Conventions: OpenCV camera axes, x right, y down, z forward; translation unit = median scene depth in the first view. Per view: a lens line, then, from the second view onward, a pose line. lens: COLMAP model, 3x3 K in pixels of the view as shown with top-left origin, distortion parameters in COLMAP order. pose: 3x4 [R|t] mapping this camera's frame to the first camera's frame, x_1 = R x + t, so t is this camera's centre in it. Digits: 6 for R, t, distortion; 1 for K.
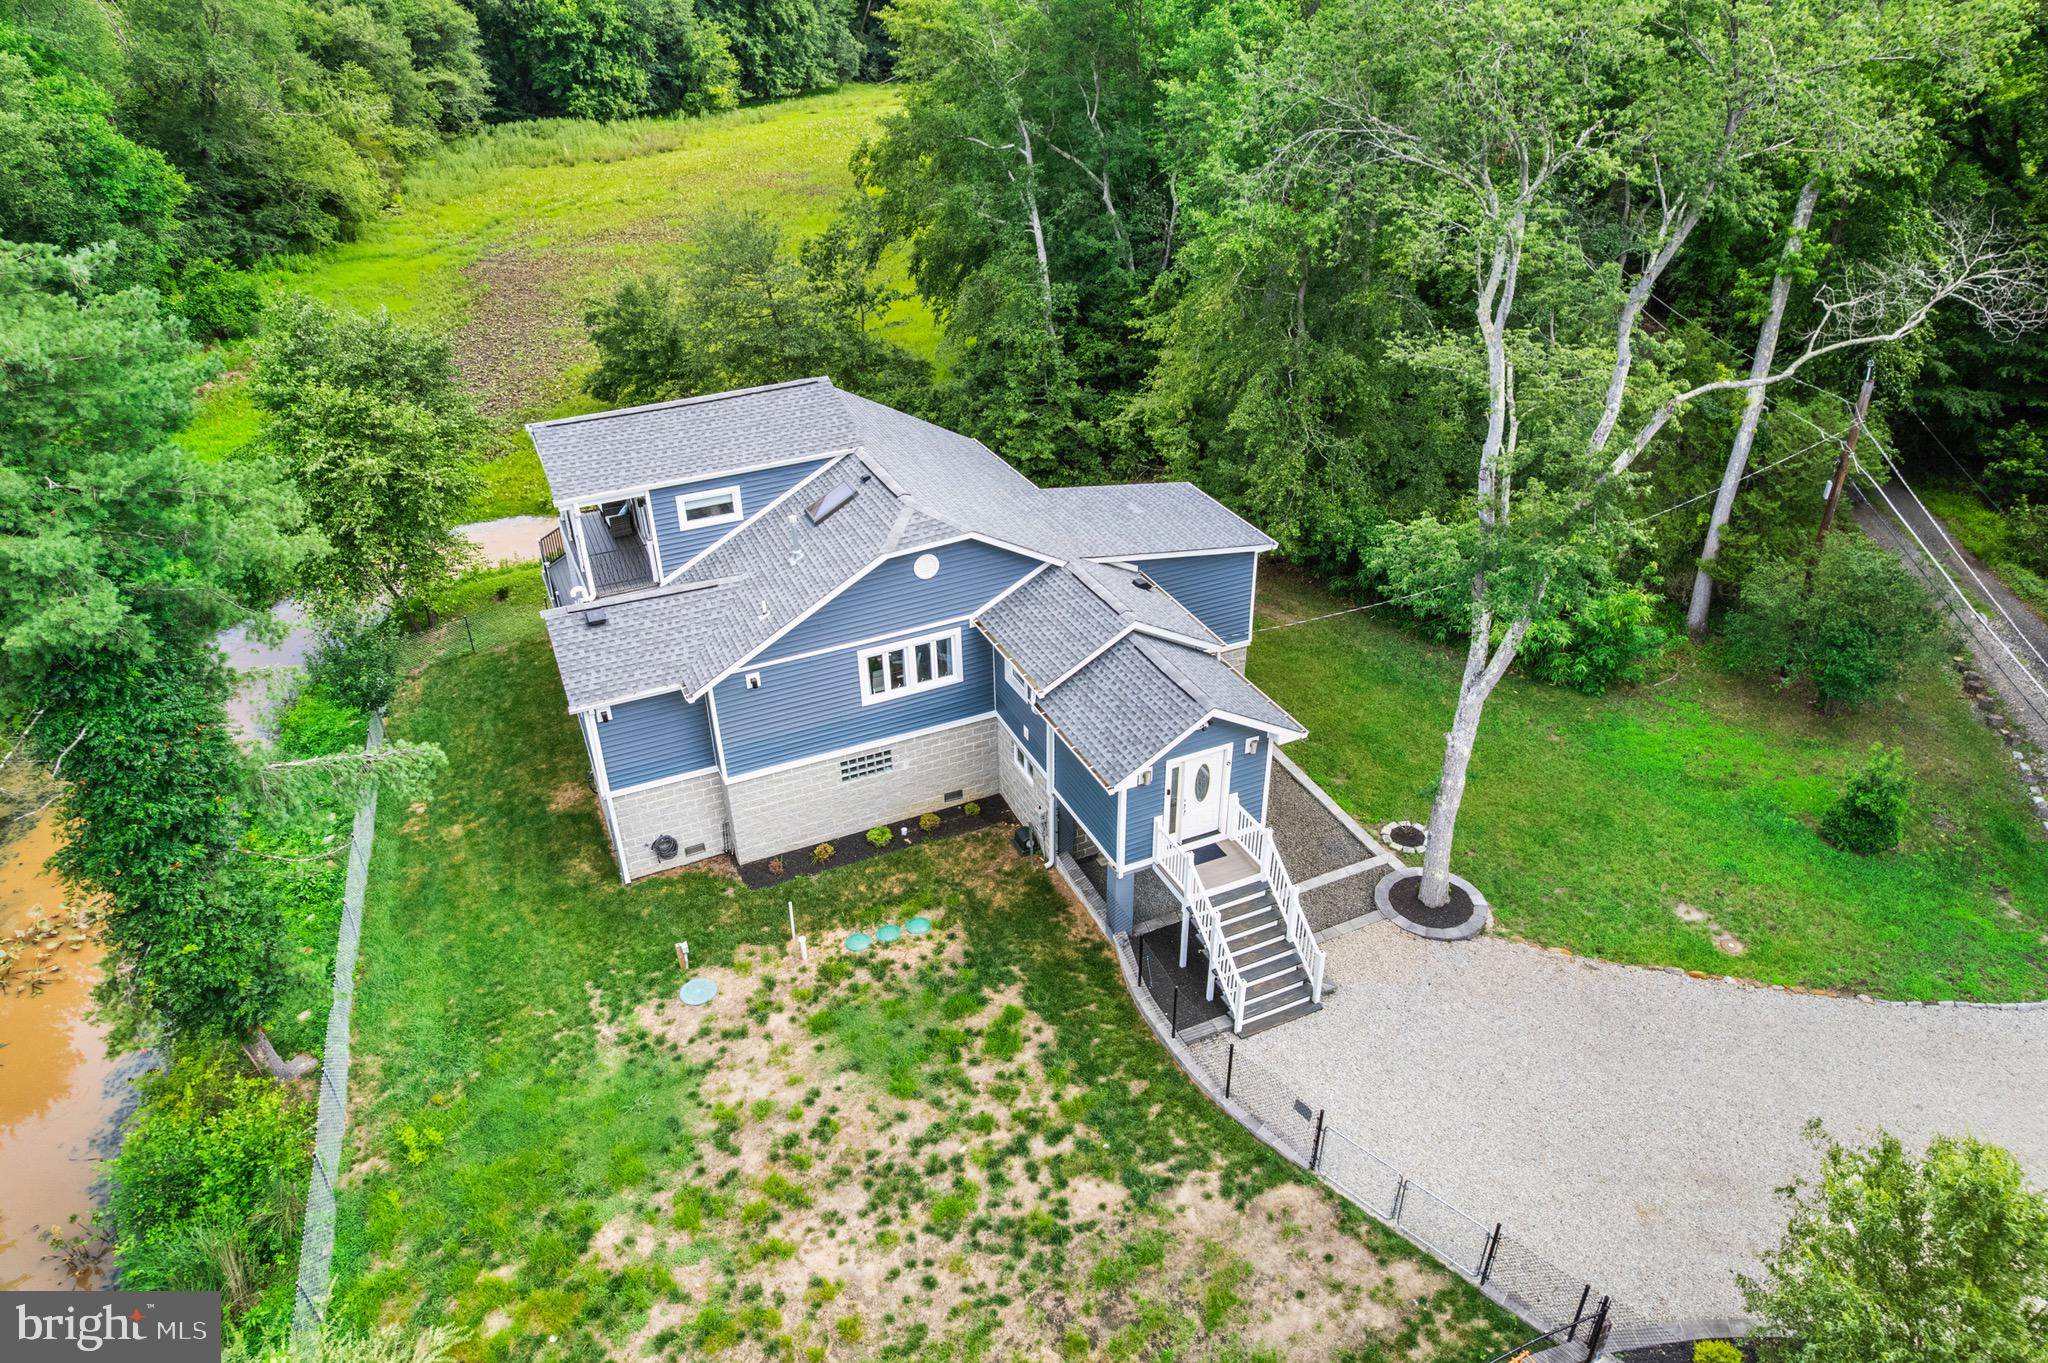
lens RADIAL K [[1313.7, 0, 1036.2], [0, 1313.7, 679.9], [0, 0, 1]] dist [-0.040516, 0.002707]
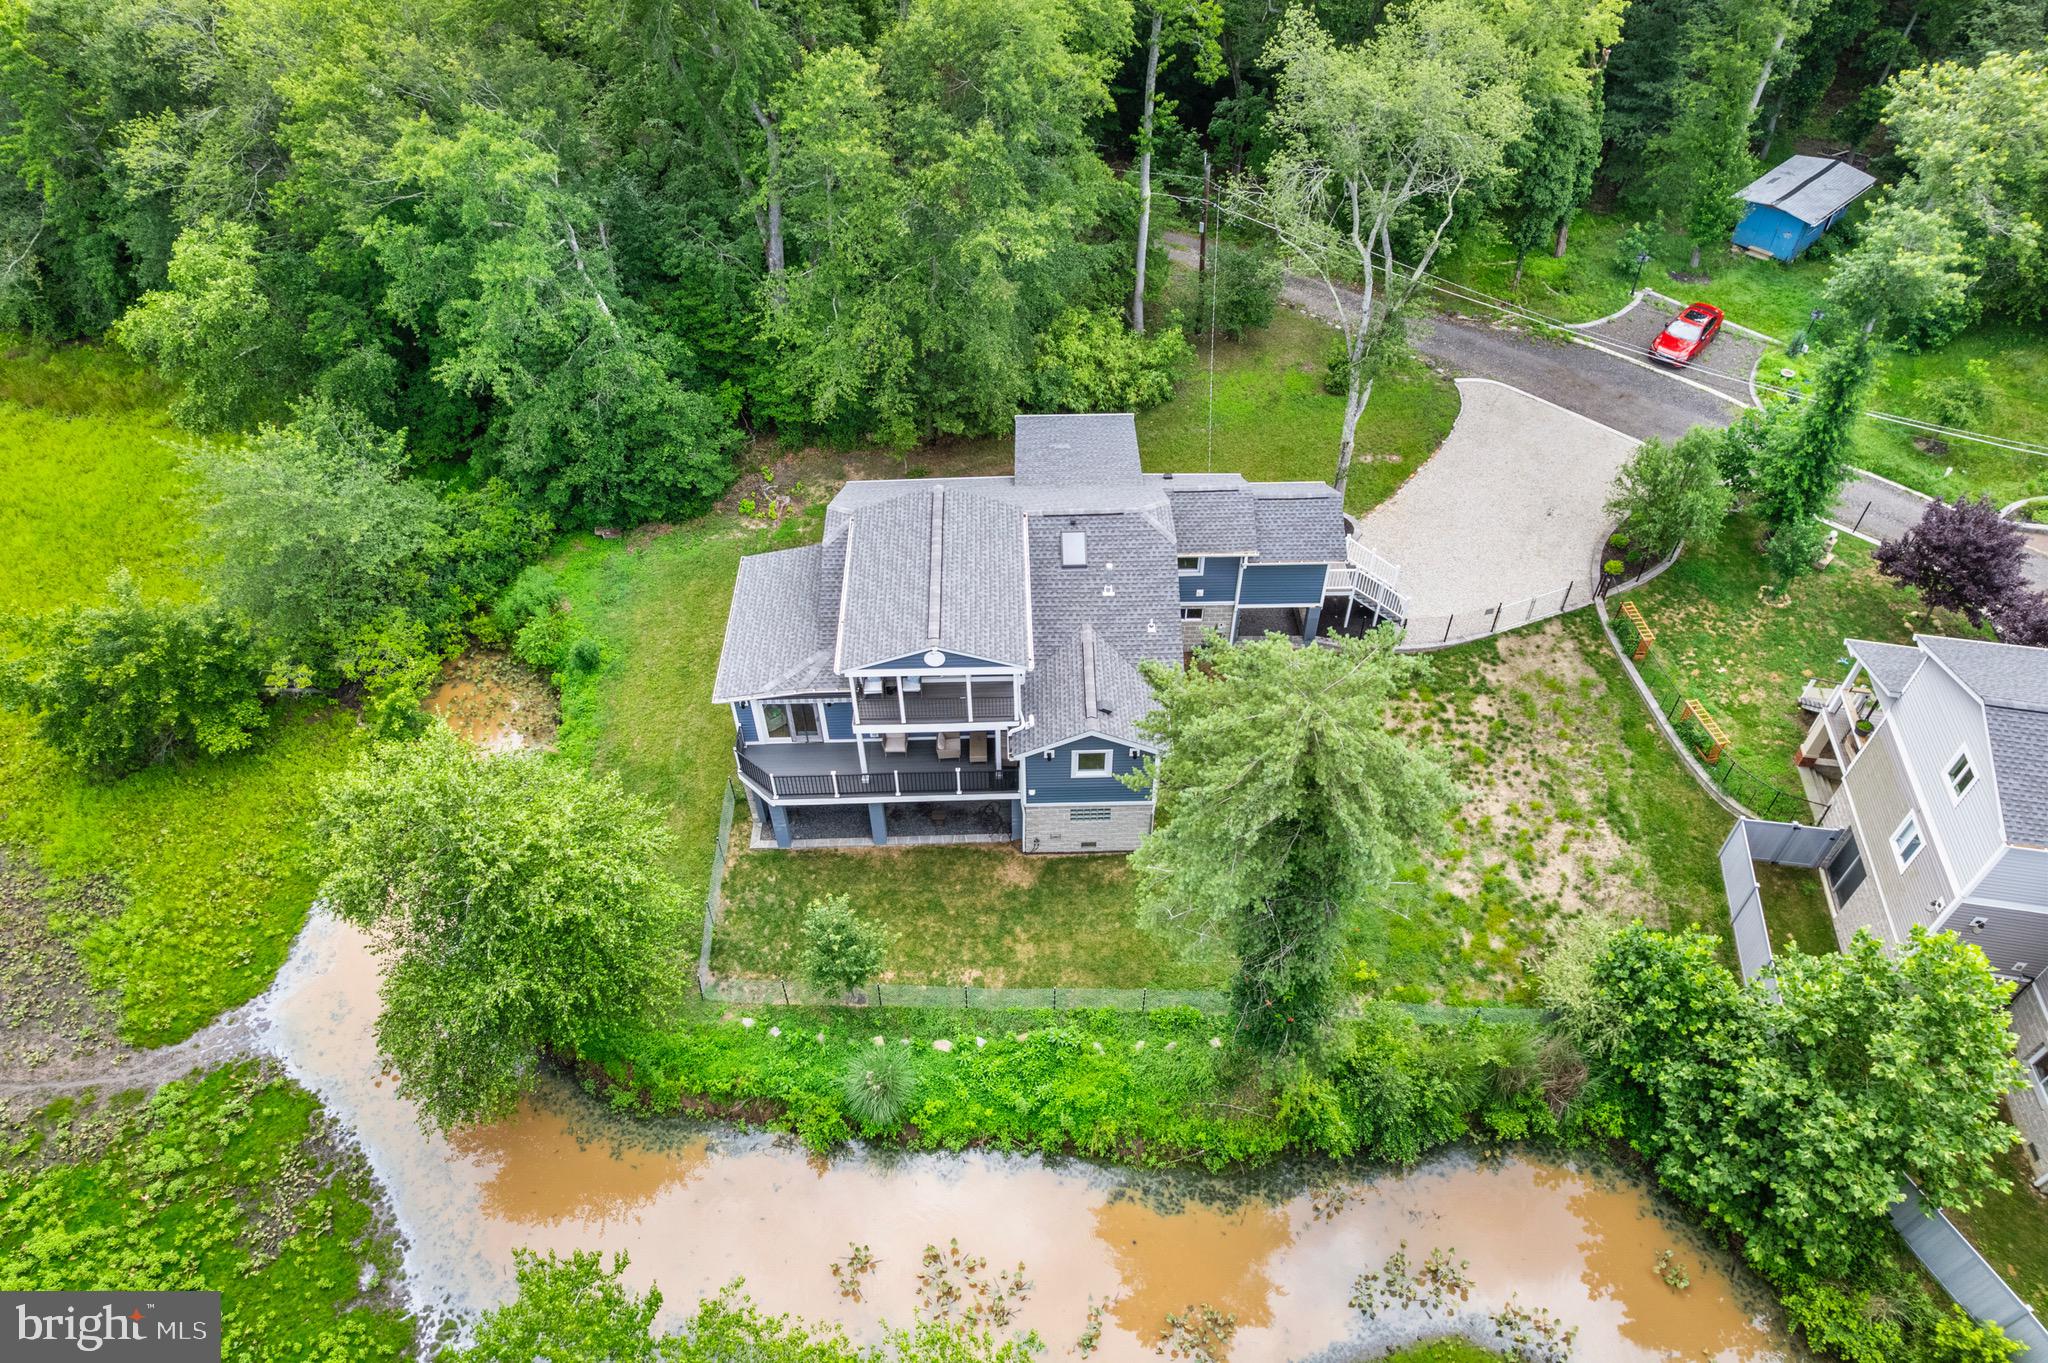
lens RADIAL K [[1313.7, 0, 1036.2], [0, 1313.7, 679.9], [0, 0, 1]] dist [-0.040516, 0.002707]
pose [[0.390799, -0.640202, 0.661376, -1.282263], [0.457237, 0.758615, 0.464153, -0.750326], [-0.798881, 0.121015, 0.589190, 0.274271]]
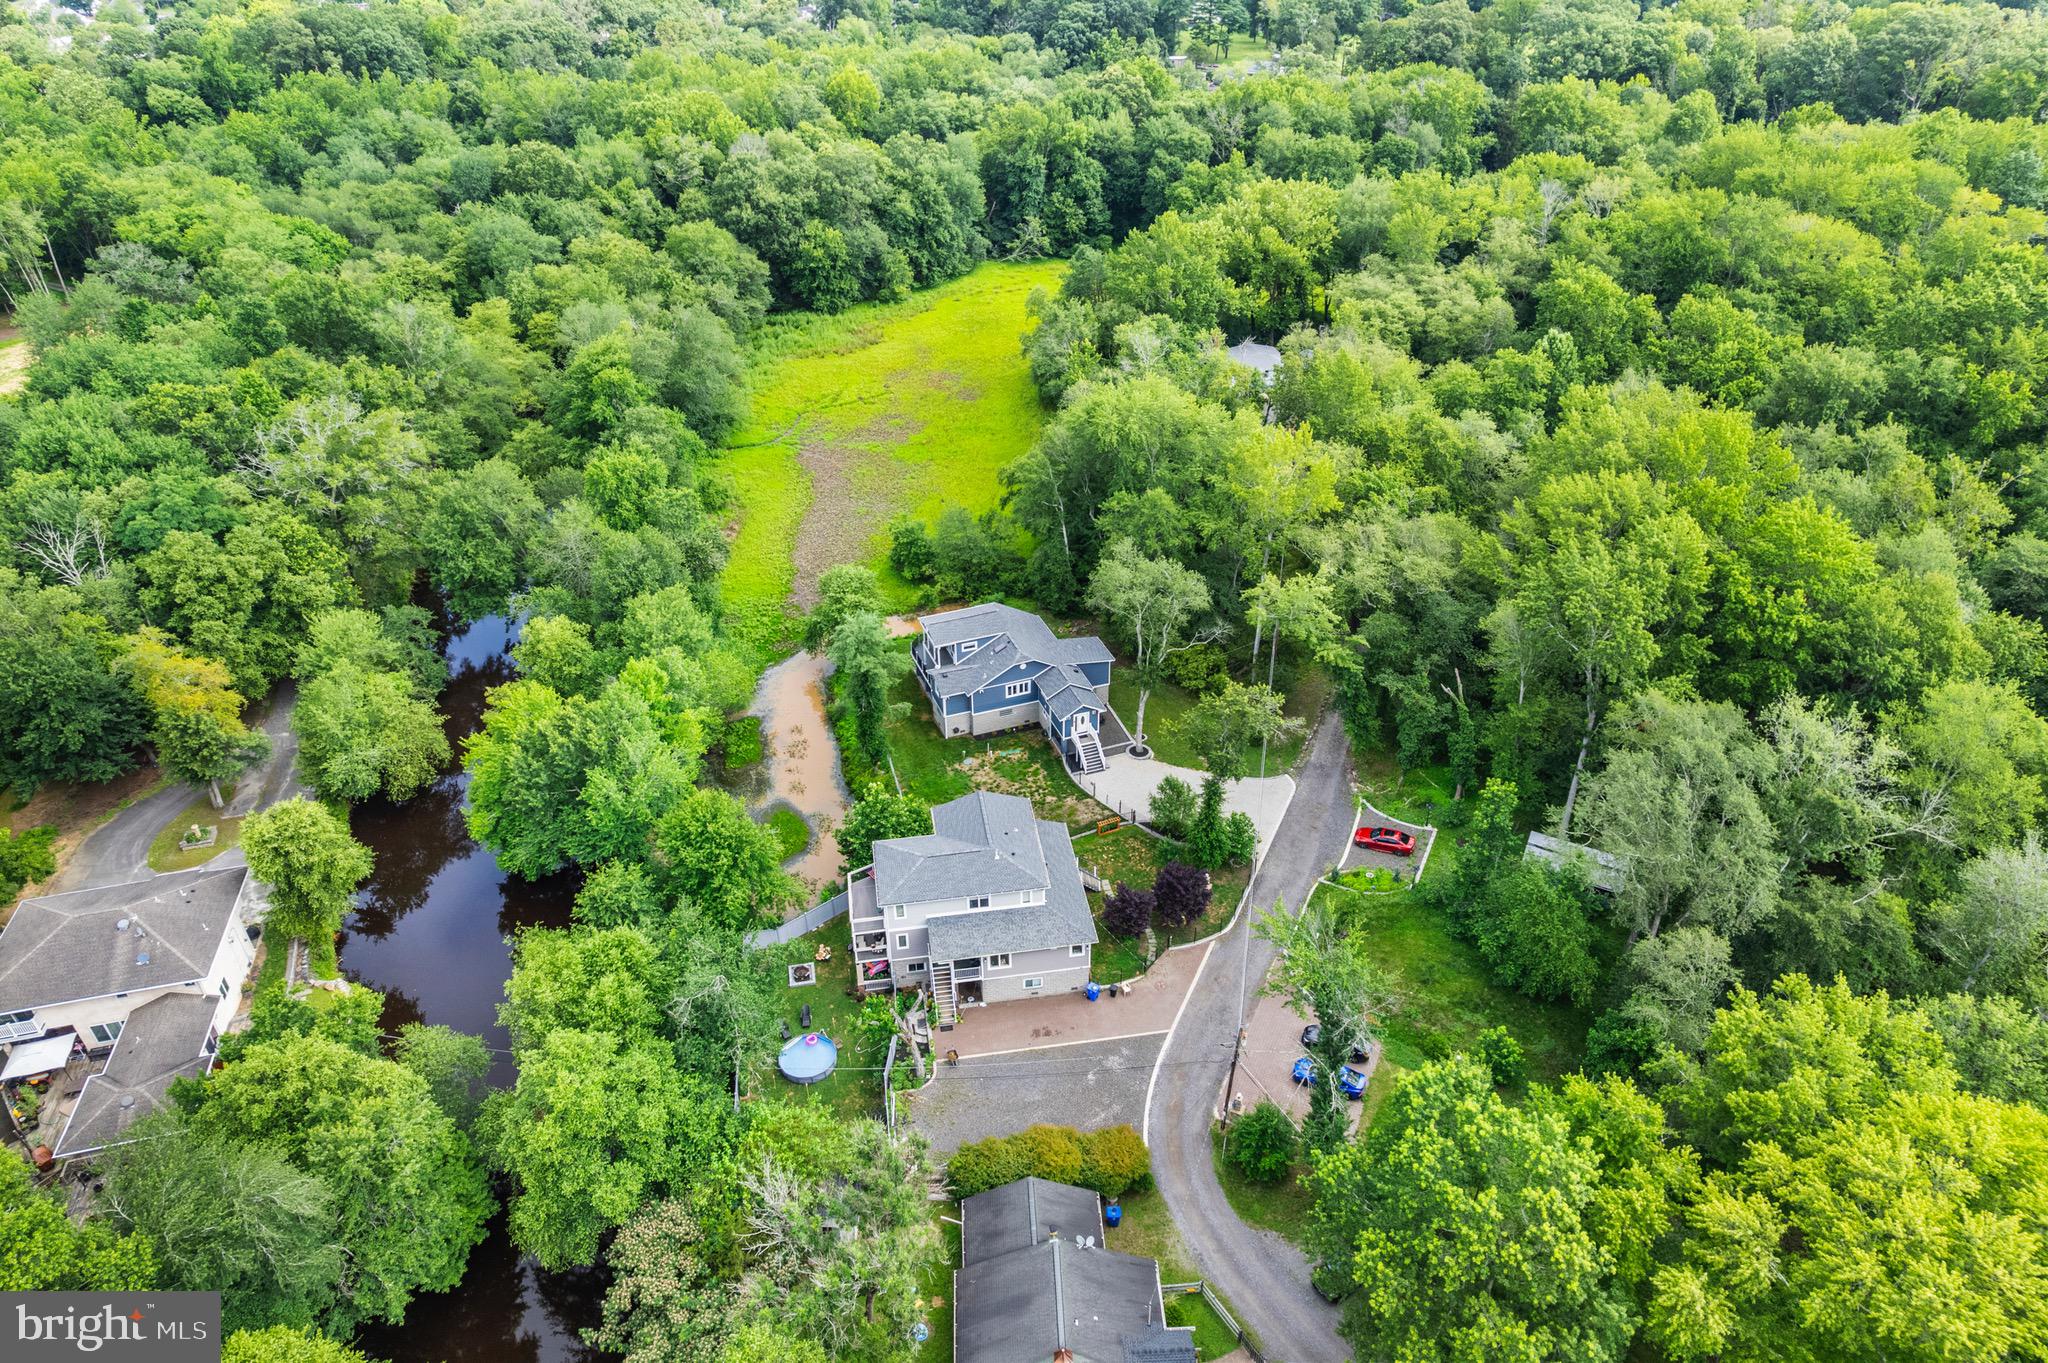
lens RADIAL K [[1313.7, 0, 1036.2], [0, 1313.7, 679.9], [0, 0, 1]] dist [-0.040516, 0.002707]
pose [[0.997258, 0.045782, -0.058144, 0.216484], [-0.043382, 0.998180, 0.041895, -0.232527], [0.059956, -0.039257, 0.997429, -3.365942]]
